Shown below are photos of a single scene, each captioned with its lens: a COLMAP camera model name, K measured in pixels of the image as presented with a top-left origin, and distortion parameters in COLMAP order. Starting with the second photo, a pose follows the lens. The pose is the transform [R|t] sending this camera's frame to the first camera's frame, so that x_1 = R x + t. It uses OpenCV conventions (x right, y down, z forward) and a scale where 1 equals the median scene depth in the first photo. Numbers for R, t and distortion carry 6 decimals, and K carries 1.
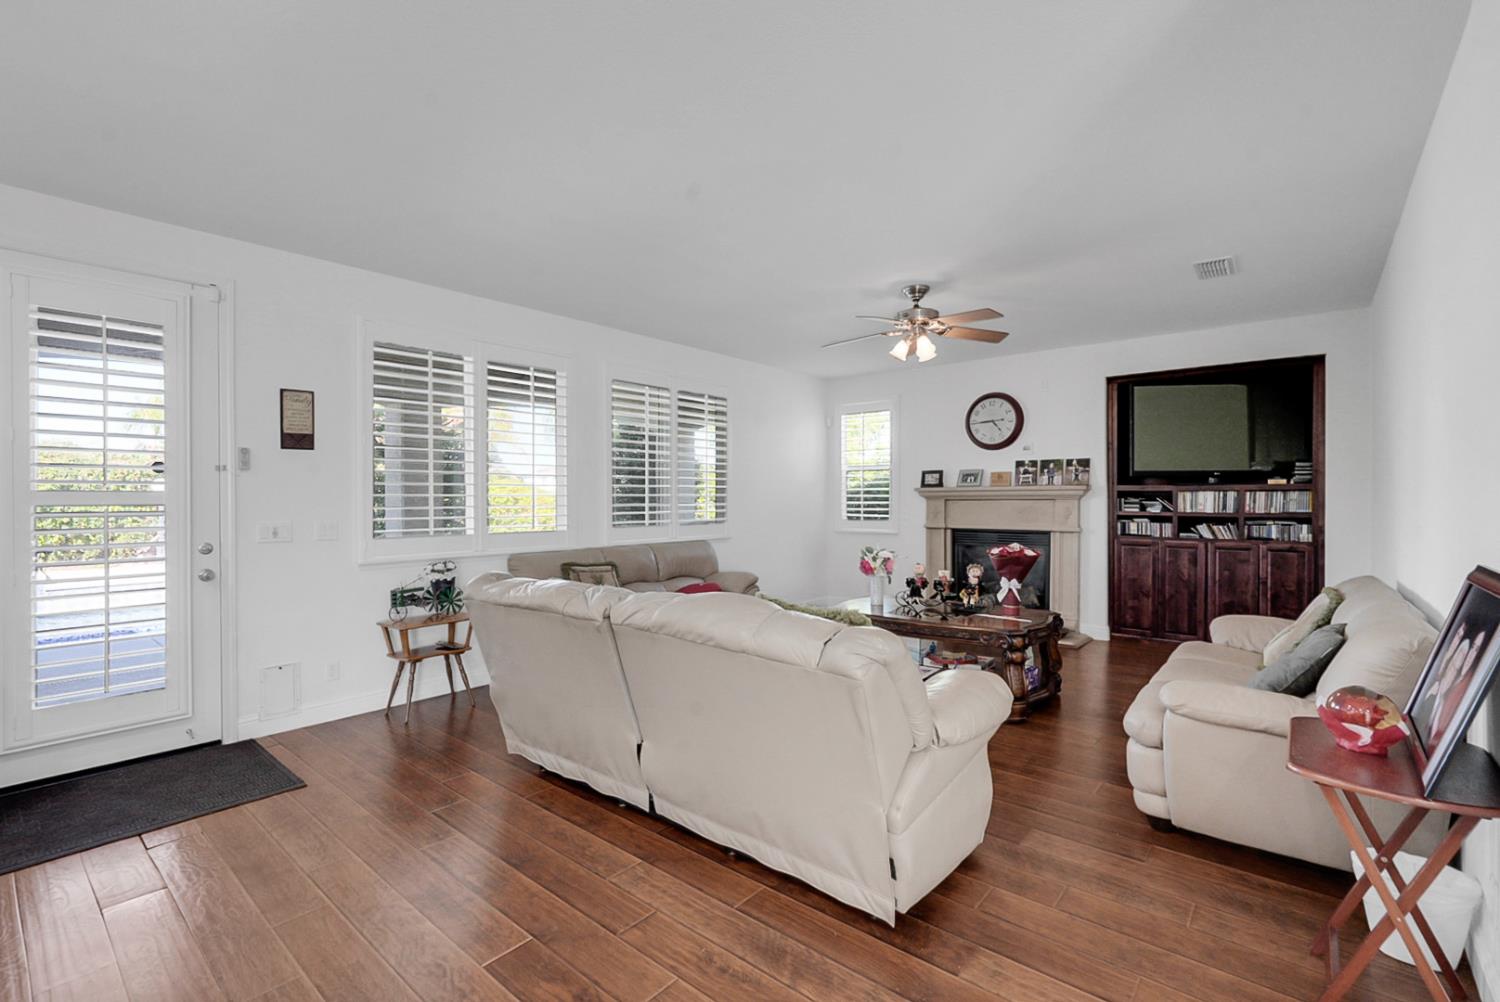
lens RADIAL K [[656.2, 0, 750.0], [0, 656.2, 501.0], [0, 0, 1]] dist [-0.005292, 0.000261]
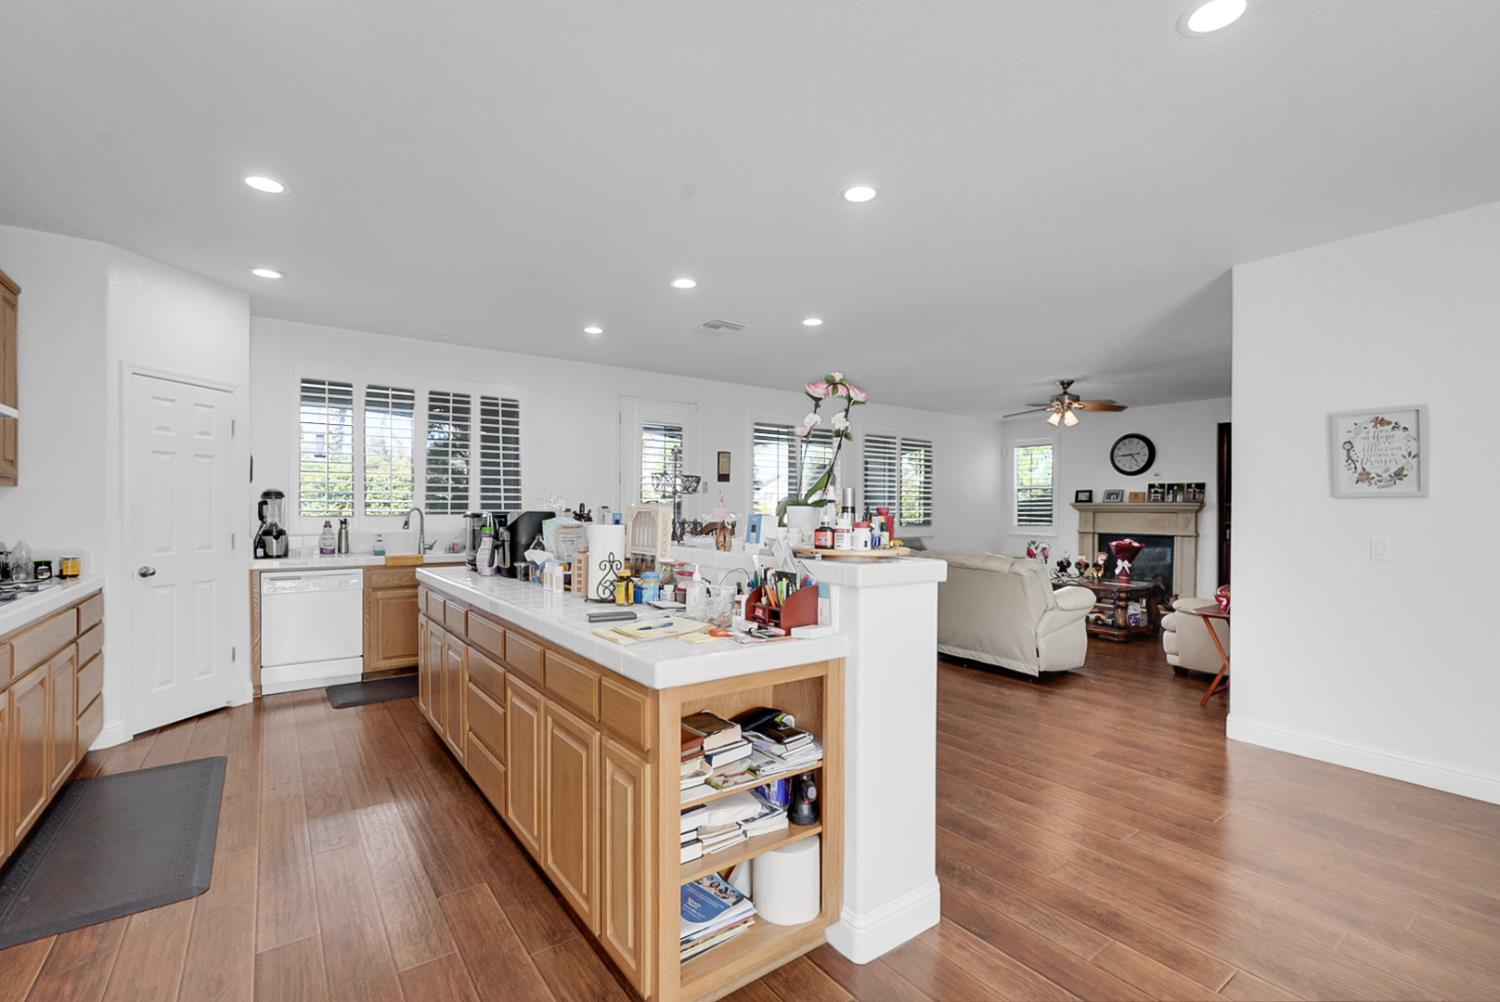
lens RADIAL K [[678.8, 0, 750.0], [0, 678.8, 504.2], [0, 0, 1]] dist [-0.015751, 0.005827]
pose [[0.974625, 0.011178, -0.223564, -0.100530], [-0.012762, 0.999903, -0.005644, -0.000554], [0.223479, 0.008354, 0.974673, -0.627281]]
